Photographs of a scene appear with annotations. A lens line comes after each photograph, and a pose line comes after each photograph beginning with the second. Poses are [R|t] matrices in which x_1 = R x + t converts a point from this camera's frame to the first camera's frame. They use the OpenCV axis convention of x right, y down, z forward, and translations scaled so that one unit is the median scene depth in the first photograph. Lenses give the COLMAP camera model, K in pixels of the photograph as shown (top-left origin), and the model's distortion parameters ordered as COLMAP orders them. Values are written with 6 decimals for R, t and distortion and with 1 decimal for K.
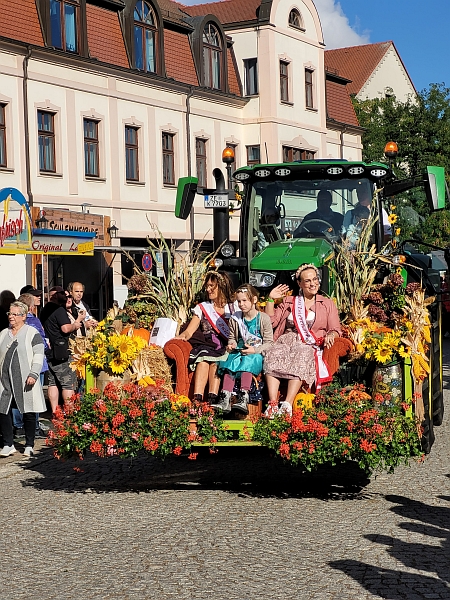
lens RADIAL K [[1321.1, 0, 224.9], [0, 1321.1, 300.0], [0, 0, 1]] dist [0.150528, 0.000000]
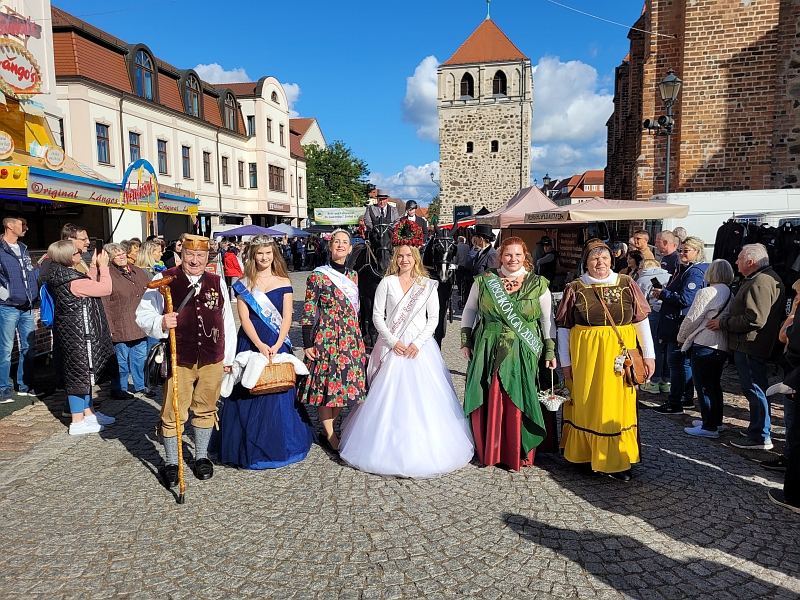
lens RADIAL K [[602.3, 0, 401.6], [0, 602.3, 297.7], [0, 0, 1]] dist [0.024239, 0.012015]
pose [[0.955058, -0.002727, 0.296406, -0.032610], [-0.022113, 0.996516, 0.080417, -0.000718], [-0.295593, -0.083357, 0.951670, 0.116827]]
